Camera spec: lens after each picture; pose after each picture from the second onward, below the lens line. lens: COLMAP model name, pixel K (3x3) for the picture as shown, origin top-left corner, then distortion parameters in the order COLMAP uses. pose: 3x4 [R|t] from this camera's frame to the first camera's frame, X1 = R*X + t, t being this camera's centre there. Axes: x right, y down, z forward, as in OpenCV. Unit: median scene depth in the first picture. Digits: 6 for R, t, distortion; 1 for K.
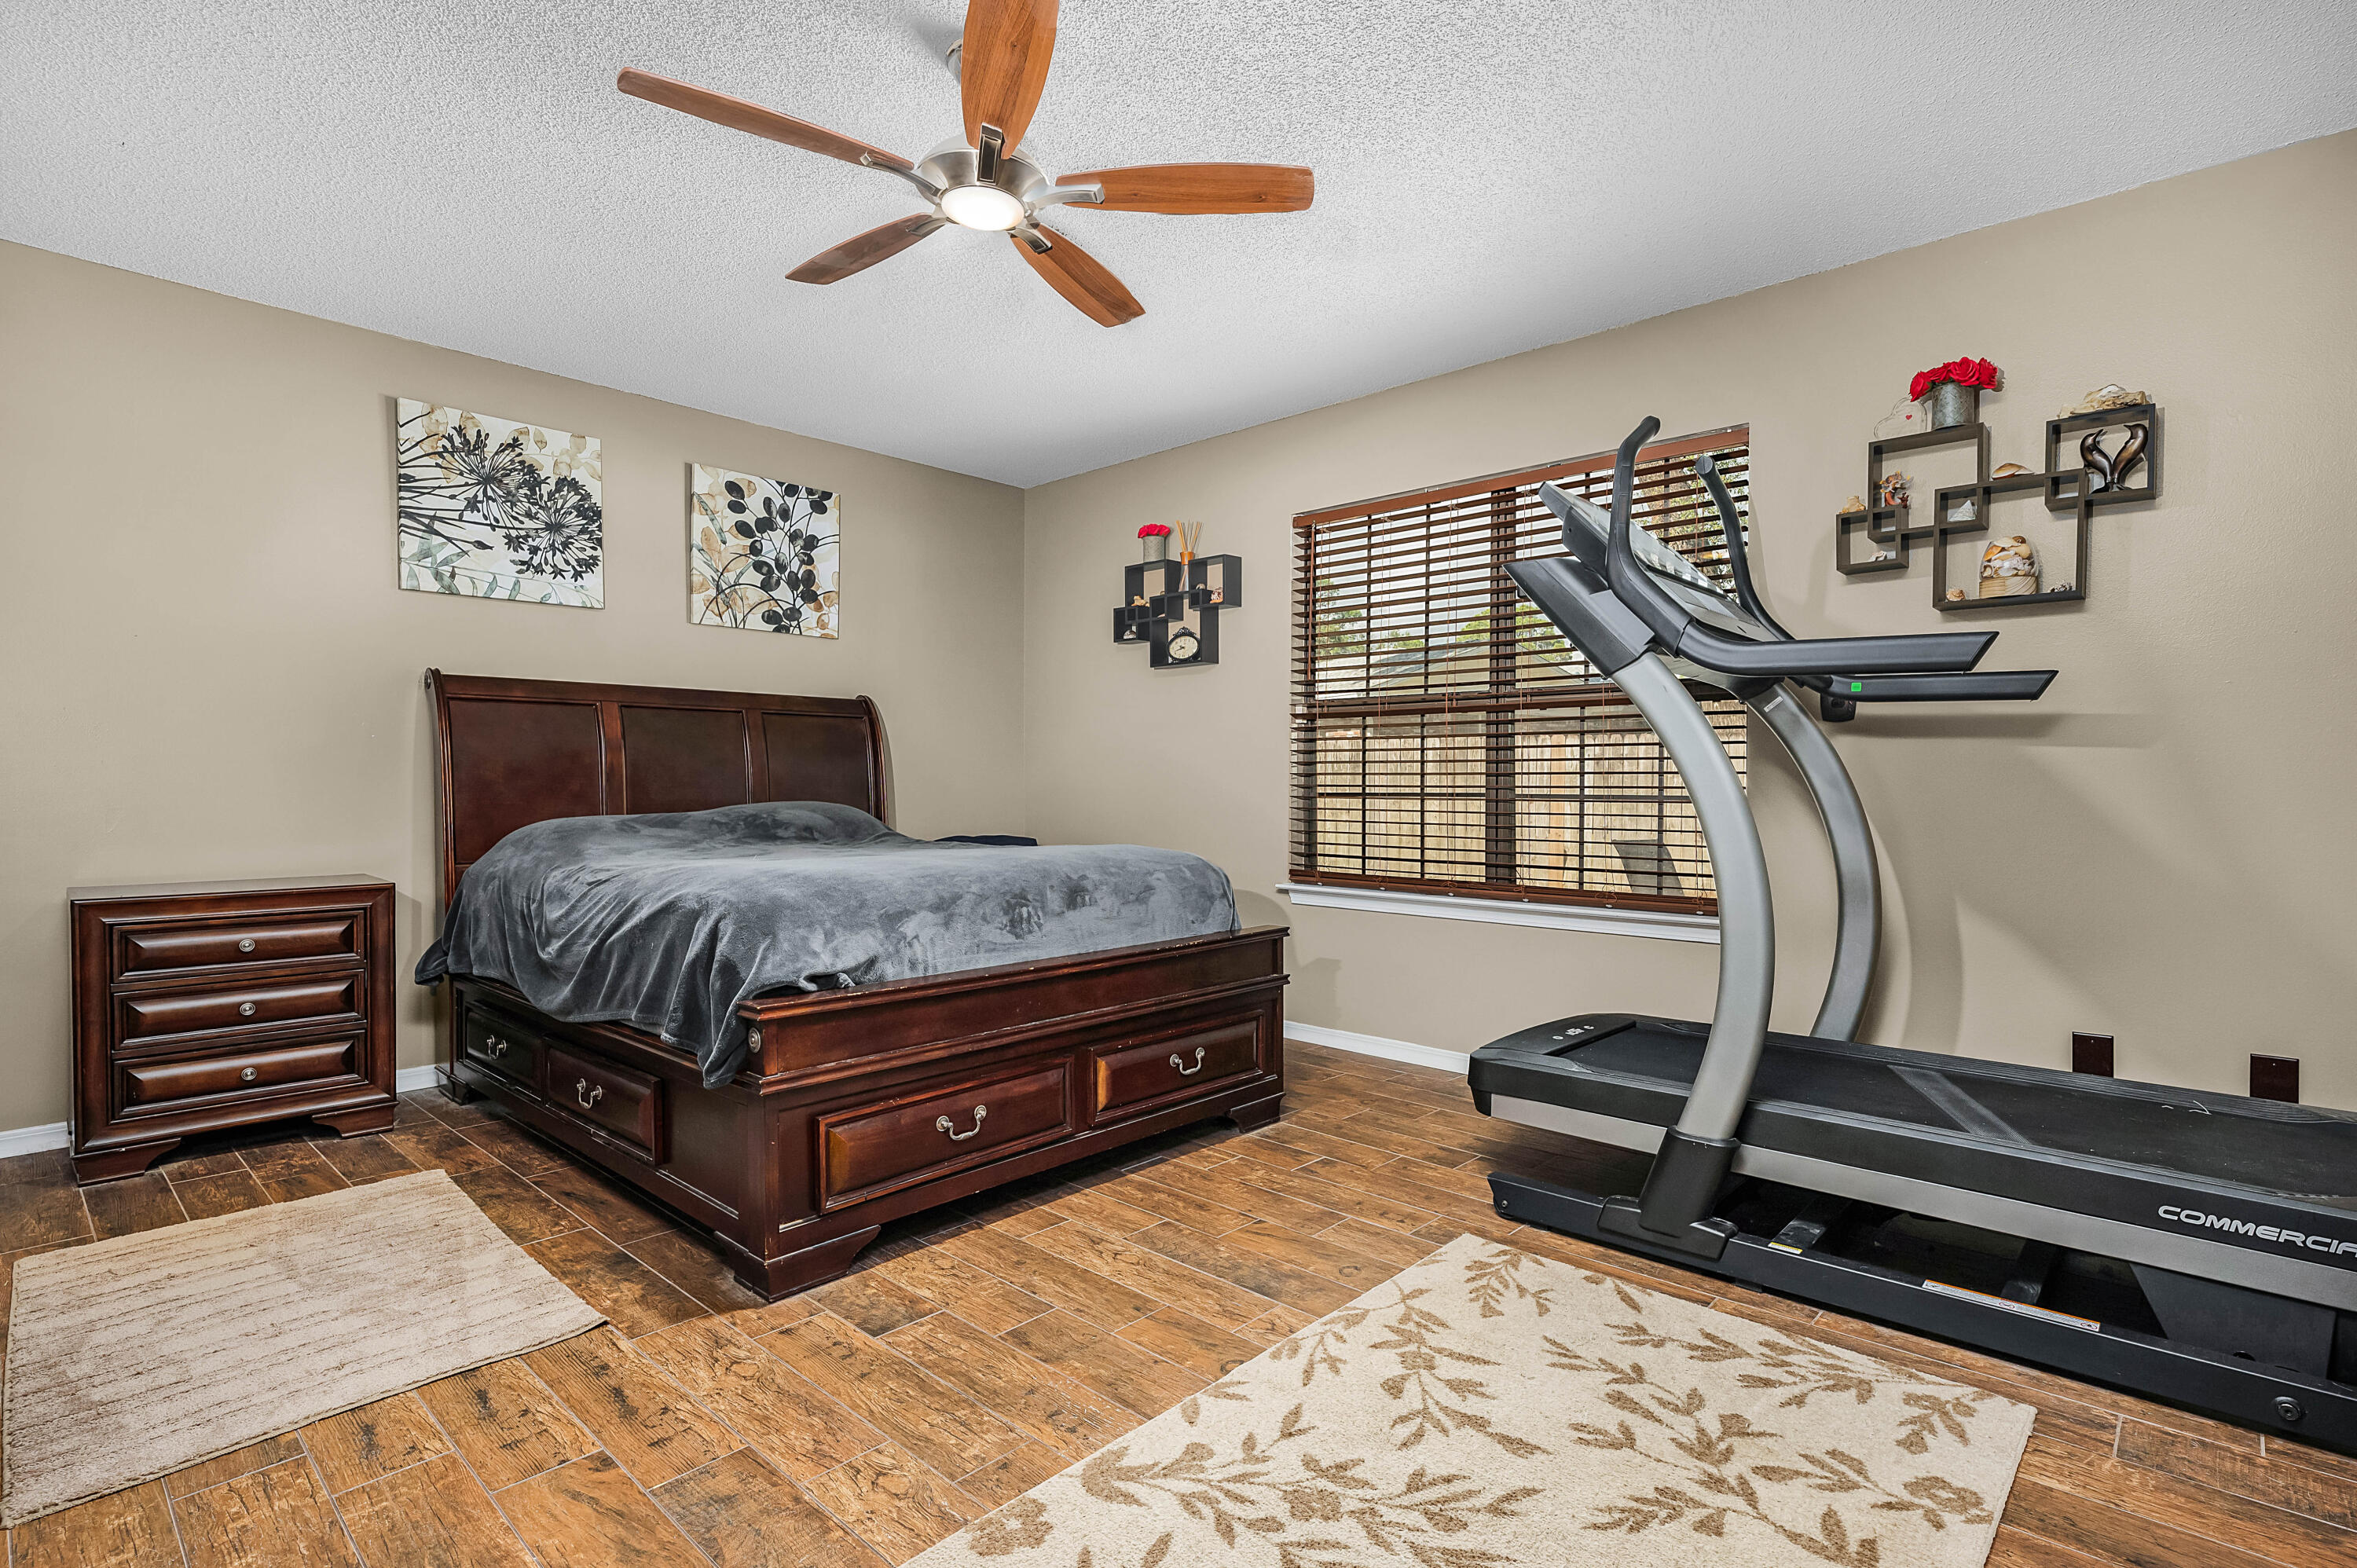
lens RADIAL K [[1139.3, 0, 1184.7], [0, 1139.3, 783.7], [0, 0, 1]] dist [-0.000728, 0.000033]
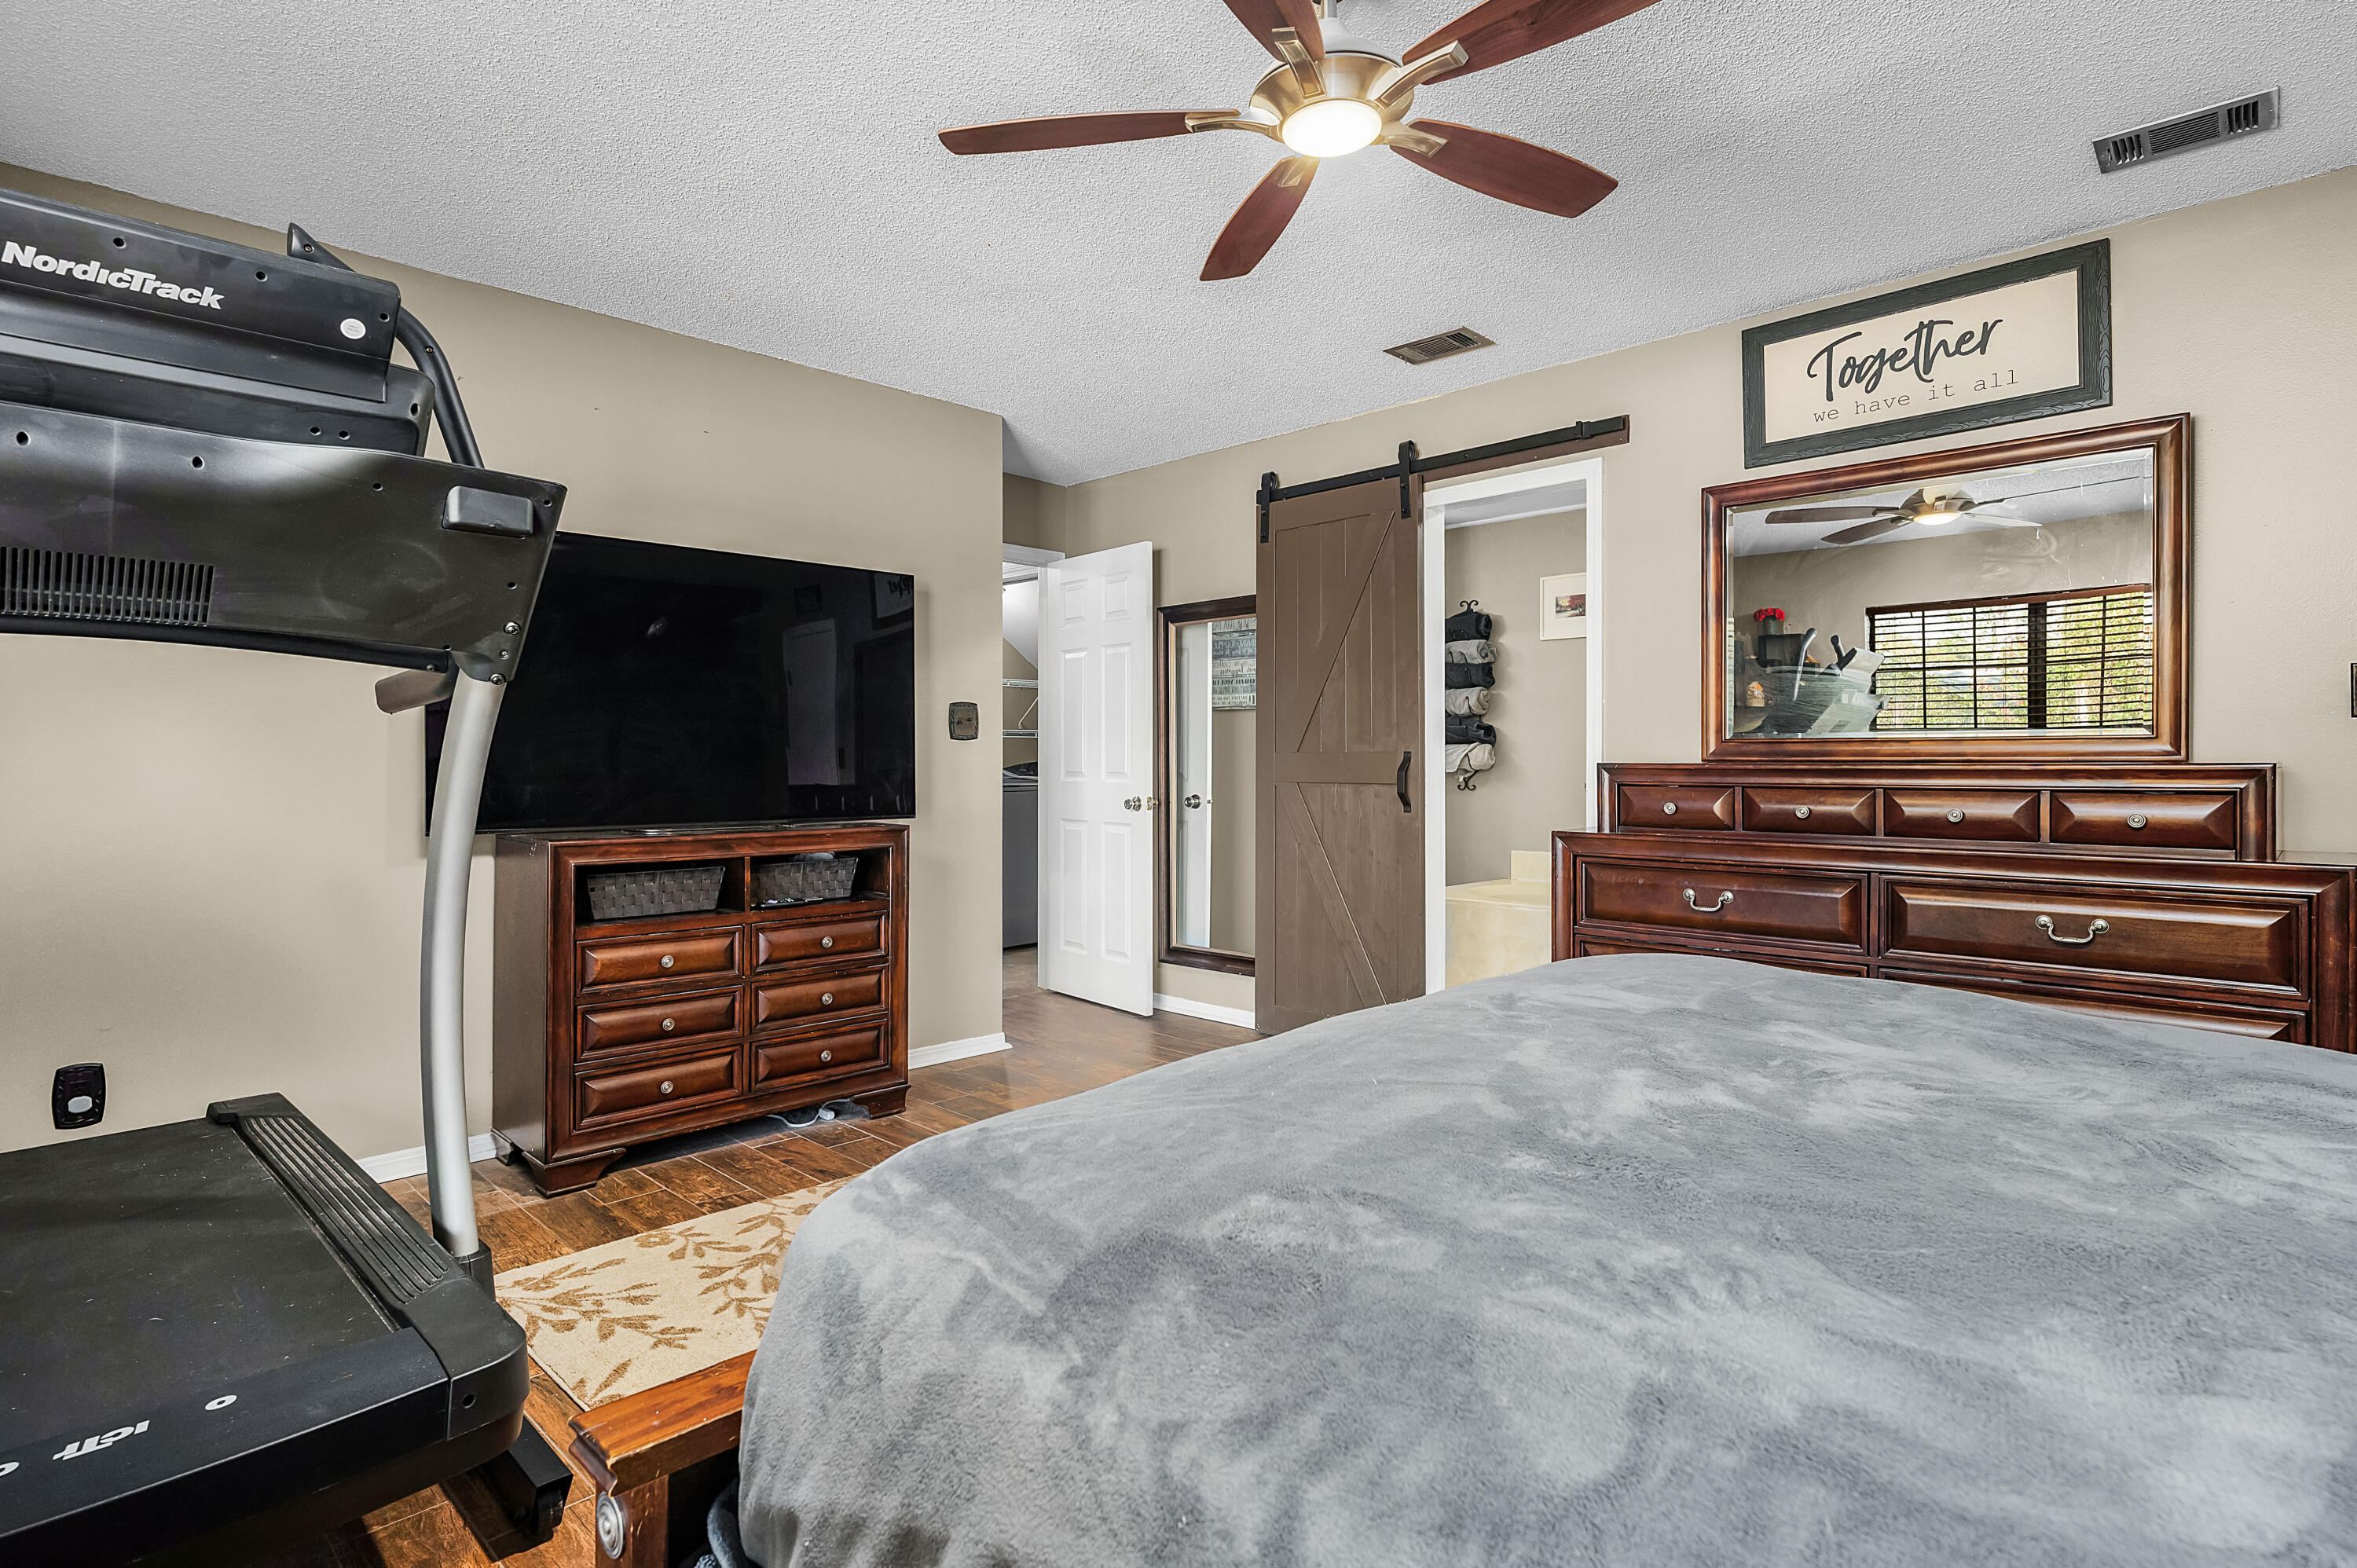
lens RADIAL K [[1139.3, 0, 1184.7], [0, 1139.3, 783.7], [0, 0, 1]] dist [-0.000728, 0.000033]
pose [[-0.999921, 0.000917, 0.012563, -0.100831], [0.001112, 0.999880, 0.015483, -0.047387], [-0.012548, 0.015496, -0.999801, 2.305003]]
